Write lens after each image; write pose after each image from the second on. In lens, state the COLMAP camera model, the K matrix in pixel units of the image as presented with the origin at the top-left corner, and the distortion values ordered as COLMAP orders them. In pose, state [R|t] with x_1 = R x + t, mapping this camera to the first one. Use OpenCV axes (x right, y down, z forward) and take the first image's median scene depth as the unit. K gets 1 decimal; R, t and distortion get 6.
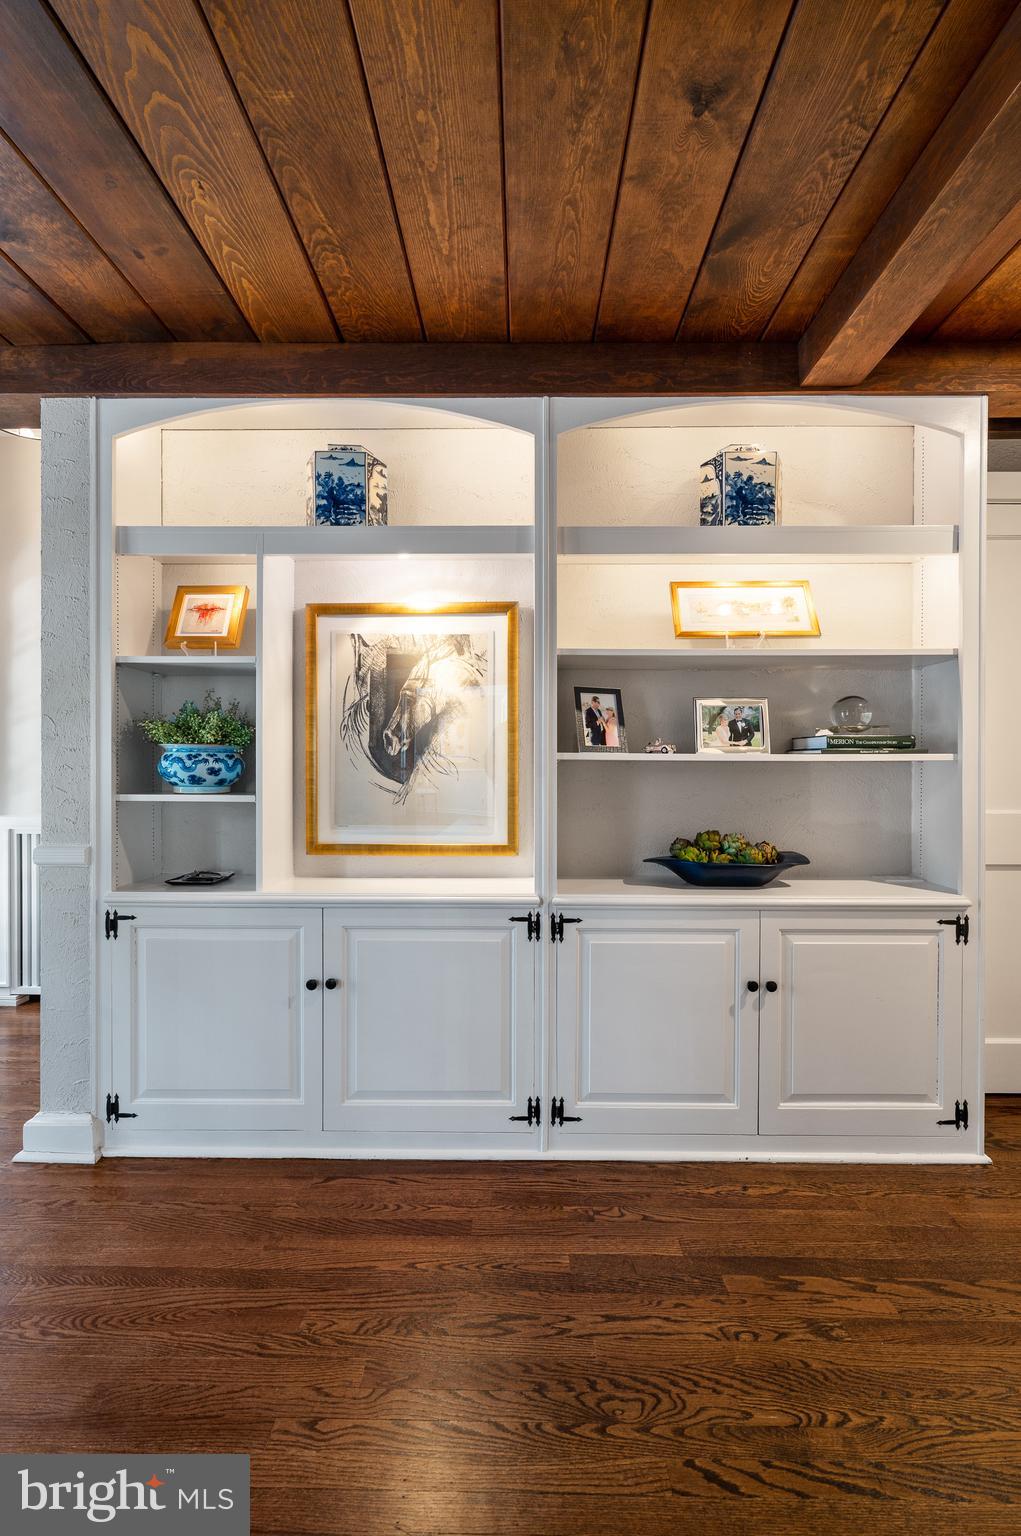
lens RADIAL K [[618.7, 0, 500.9], [0, 618.7, 770.6], [0, 0, 1]] dist [-0.000707, -0.000165]
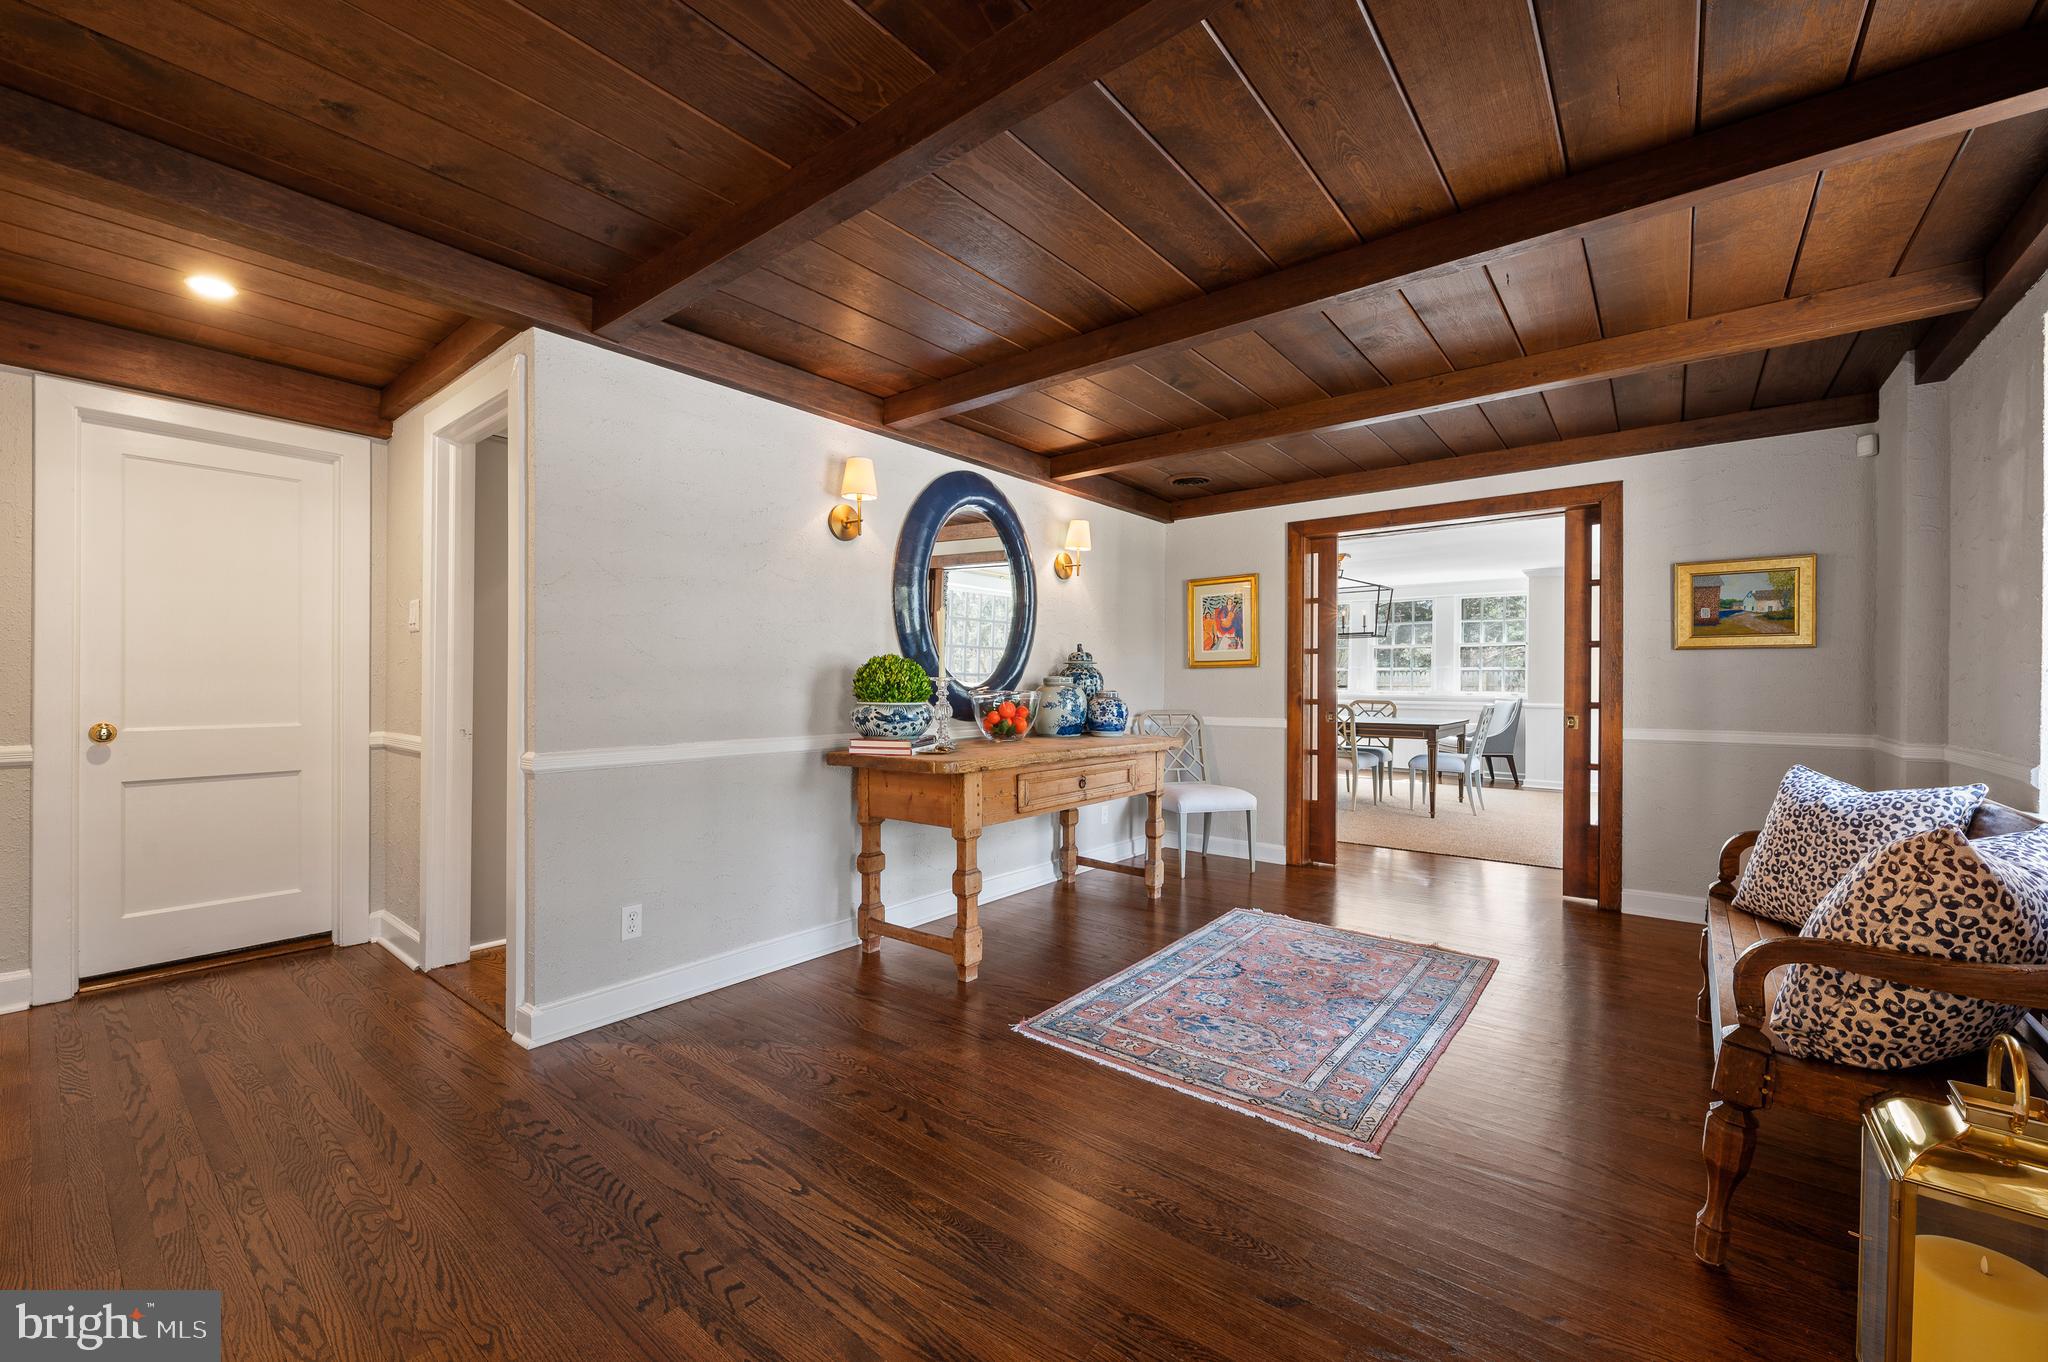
lens RADIAL K [[816.1, 0, 1024.0], [0, 816.1, 681.0], [0, 0, 1]] dist [0.000164, 0.000048]
pose [[-0.798695, -0.006736, 0.601699, -1.026682], [-0.003906, 0.999974, 0.006010, -0.000733], [-0.601724, 0.002450, -0.798700, 0.905041]]
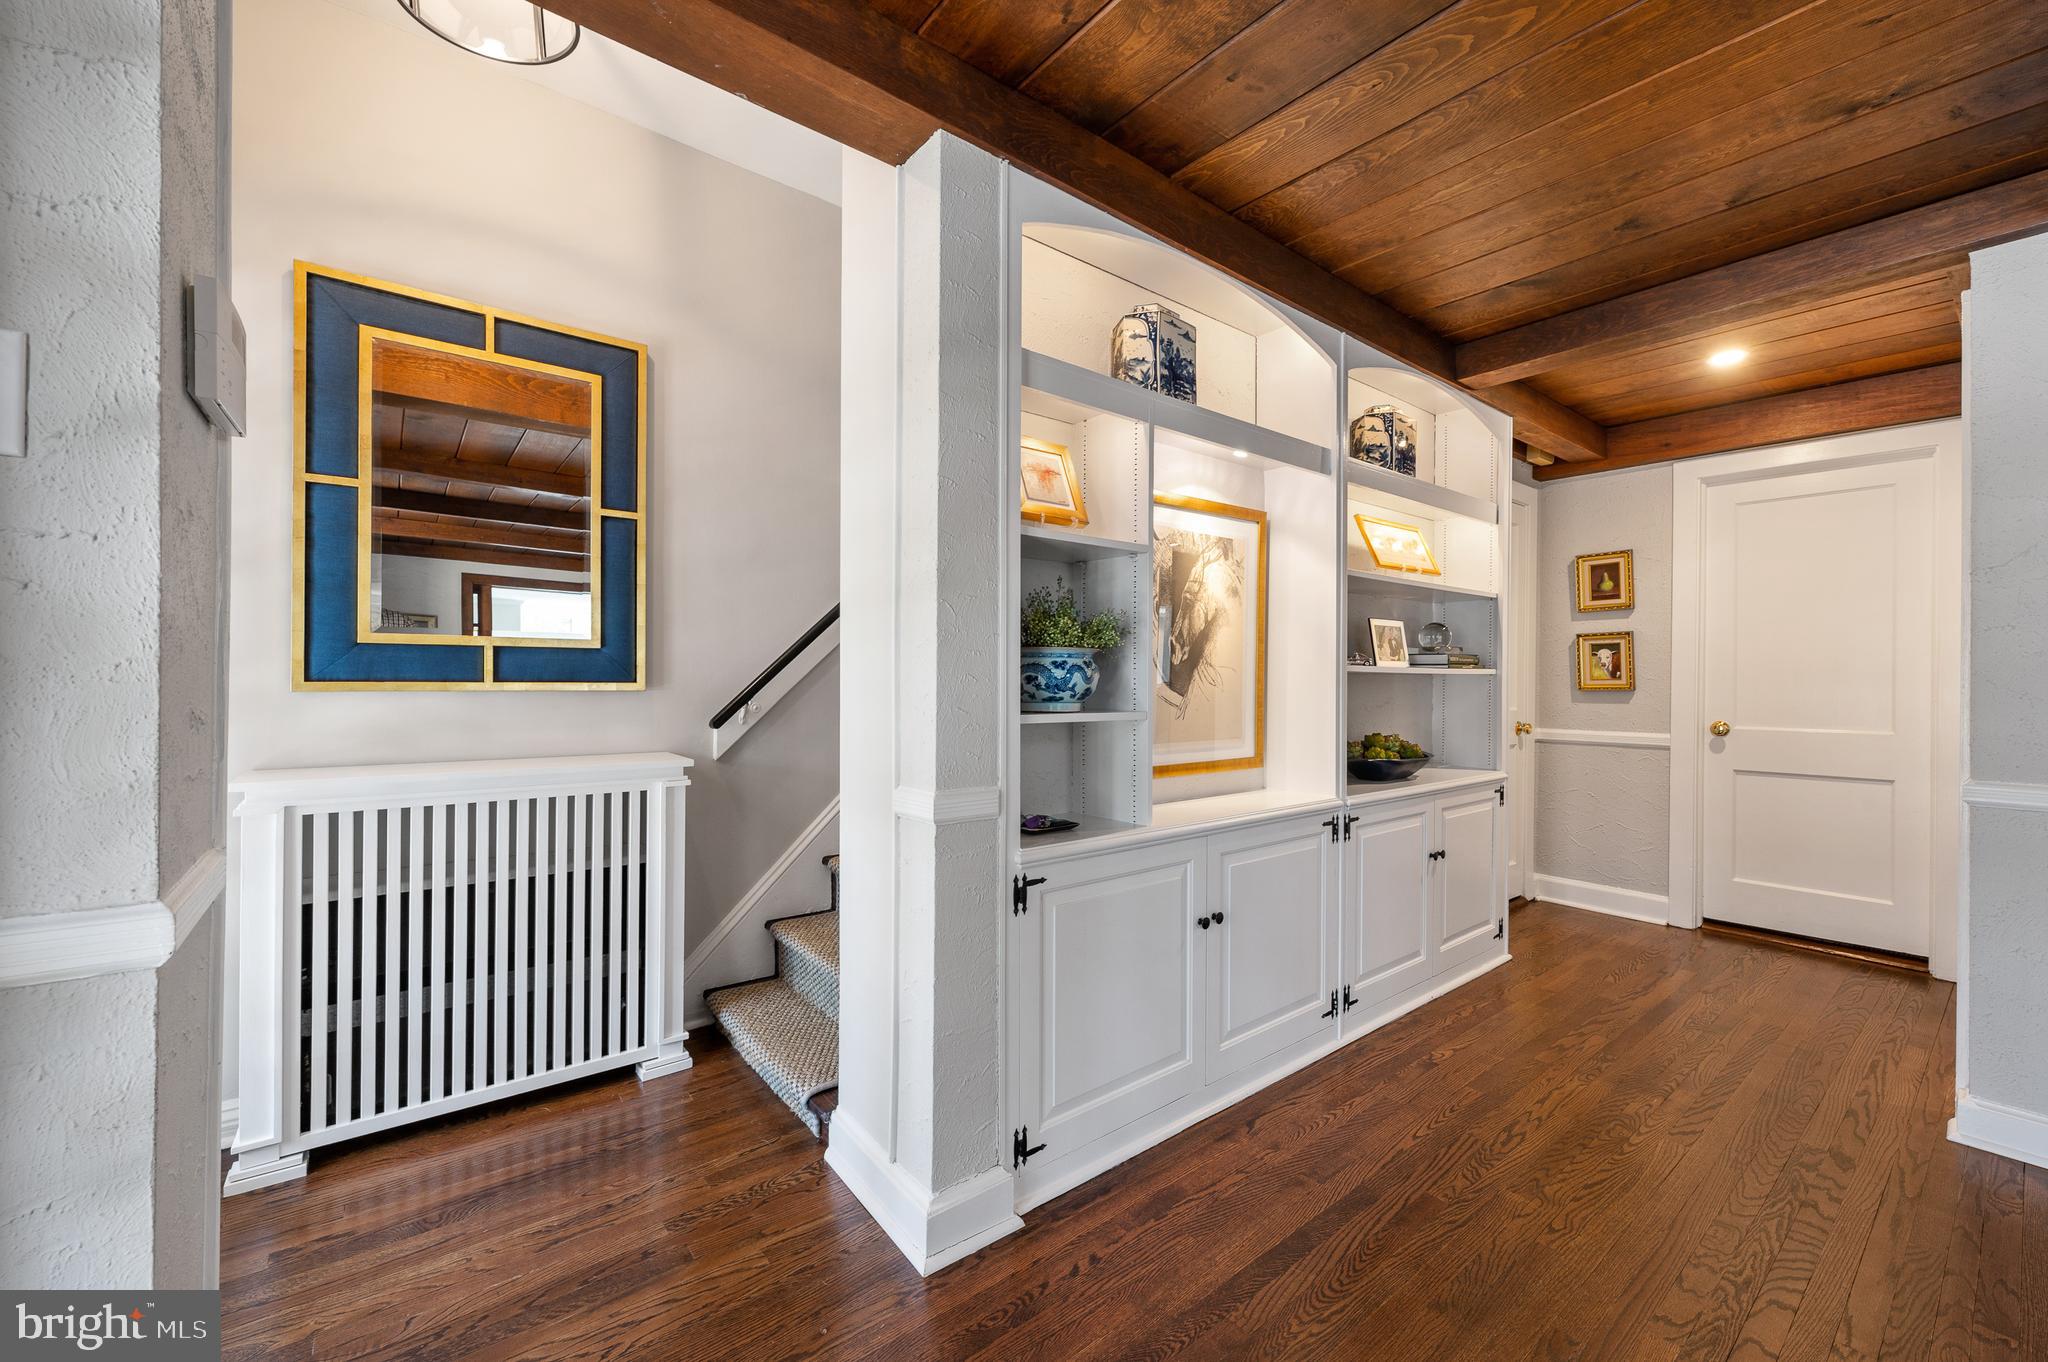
lens RADIAL K [[824.9, 0, 1026.5], [0, 824.9, 678.3], [0, 0, 1]] dist [-0.000707, -0.000165]
pose [[0.768246, 0.001489, 0.640153, -1.244144], [-0.000756, 0.999999, -0.001419, -0.003338], [-0.640154, 0.000606, 0.768246, 0.251134]]
